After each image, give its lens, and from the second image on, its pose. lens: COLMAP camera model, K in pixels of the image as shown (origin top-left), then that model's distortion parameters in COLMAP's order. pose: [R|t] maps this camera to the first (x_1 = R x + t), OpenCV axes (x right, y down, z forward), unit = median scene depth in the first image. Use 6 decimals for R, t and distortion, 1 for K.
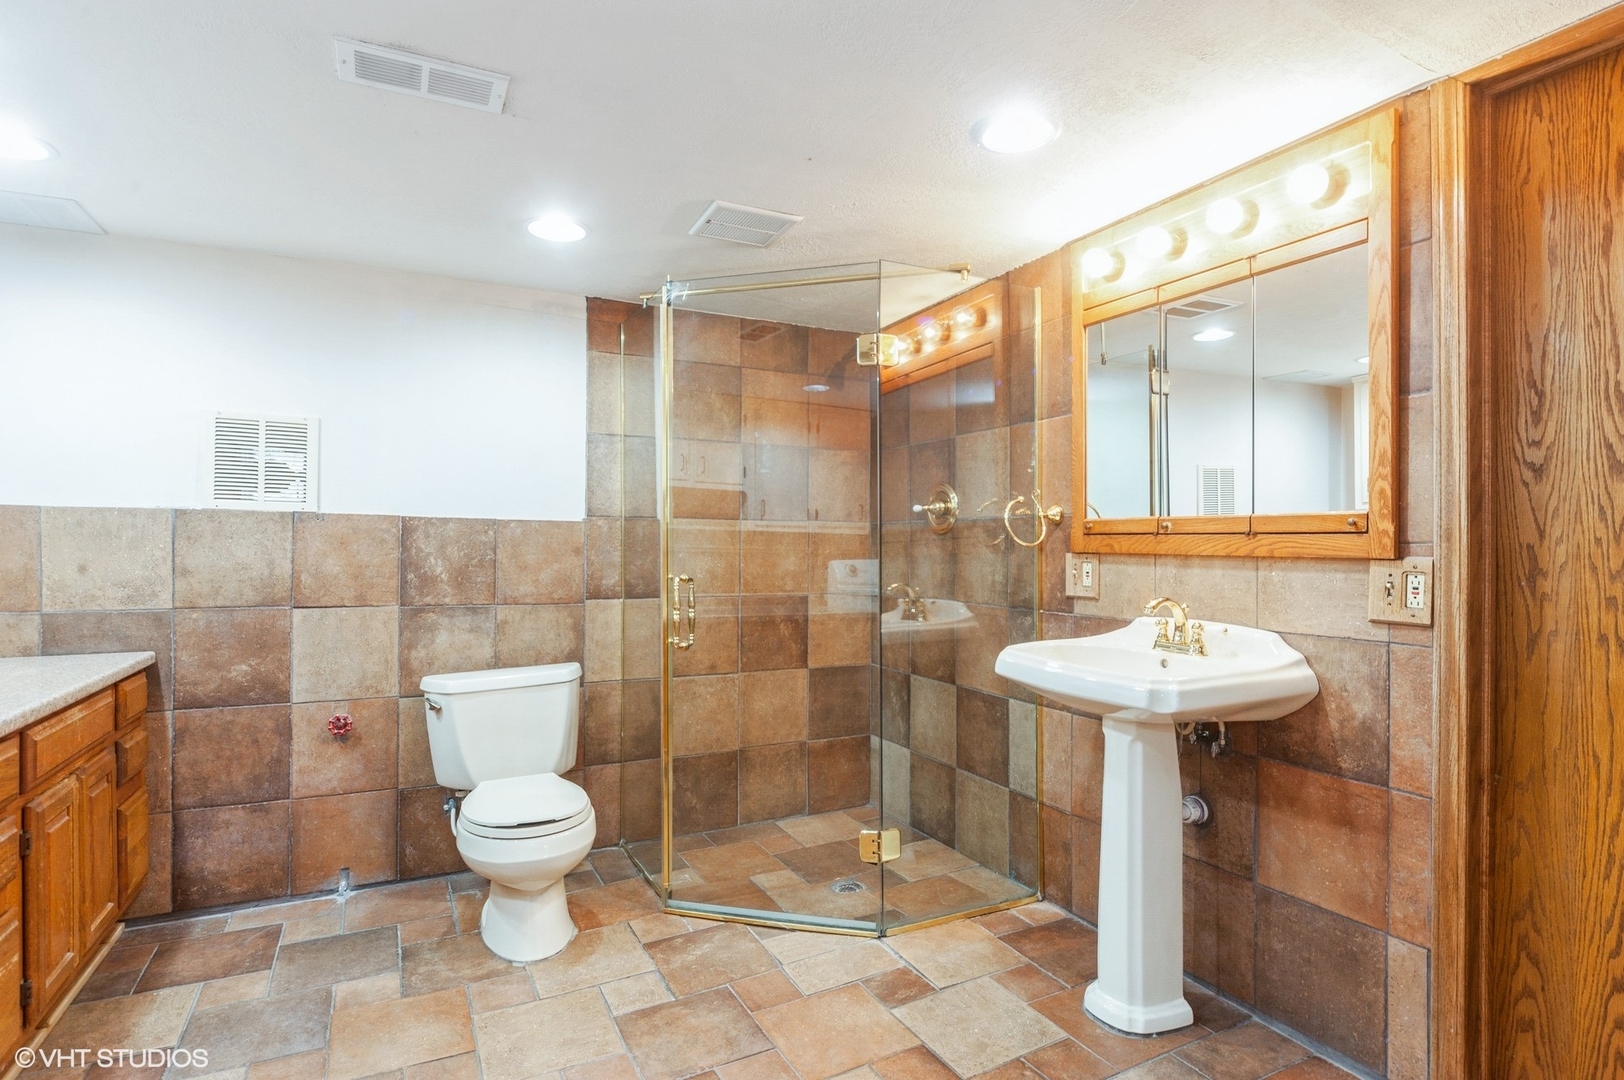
lens RADIAL K [[848.4, 0, 815.9], [0, 848.4, 548.9], [0, 0, 1]] dist [-0.006455, -0.000370]
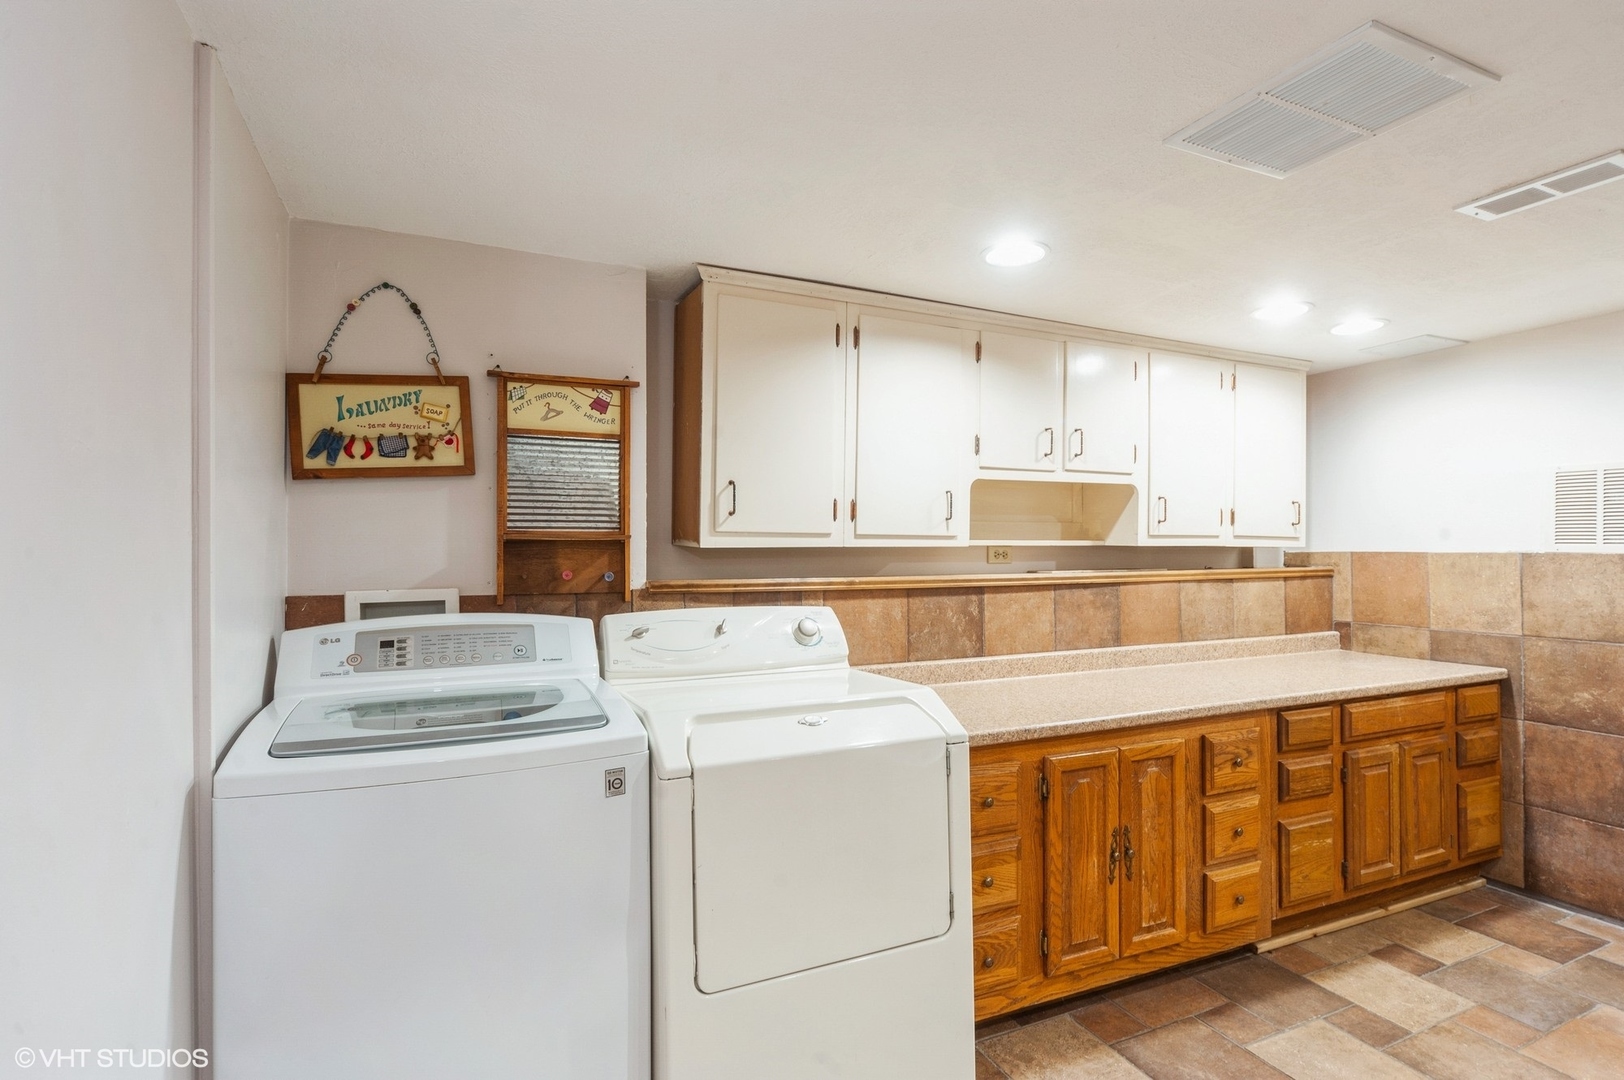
lens RADIAL K [[798.5, 0, 817.4], [0, 798.5, 545.8], [0, 0, 1]] dist [-0.000210, 0.000199]
pose [[-0.042832, -0.011491, -0.999016, 0.421181], [0.003672, 0.999925, -0.011659, -0.047772], [0.999076, -0.004168, -0.042787, 0.046307]]
